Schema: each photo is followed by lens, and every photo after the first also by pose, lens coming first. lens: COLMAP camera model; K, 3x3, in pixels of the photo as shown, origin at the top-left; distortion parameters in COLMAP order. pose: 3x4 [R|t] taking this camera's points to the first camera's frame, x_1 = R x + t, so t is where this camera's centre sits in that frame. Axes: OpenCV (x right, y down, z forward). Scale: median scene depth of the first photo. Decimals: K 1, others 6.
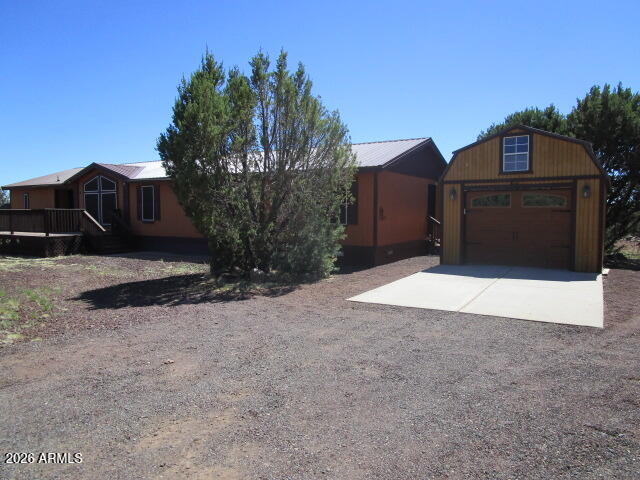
lens RADIAL K [[464.9, 0, 316.3], [0, 464.9, 238.8], [0, 0, 1]] dist [-0.013449, 0.001031]
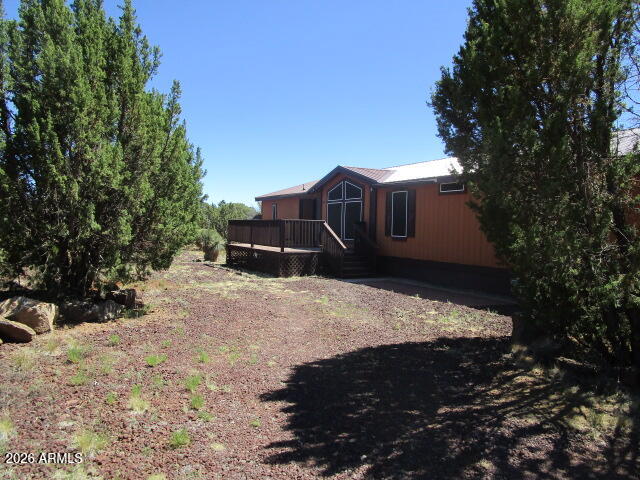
lens RADIAL K [[464.9, 0, 318.7], [0, 464.9, 239.4], [0, 0, 1]] dist [-0.013449, 0.001031]
pose [[0.875003, 0.036501, -0.482739, -0.111668], [-0.054463, 0.998245, -0.023238, -0.011167], [0.481043, 0.046624, 0.875456, 0.276636]]
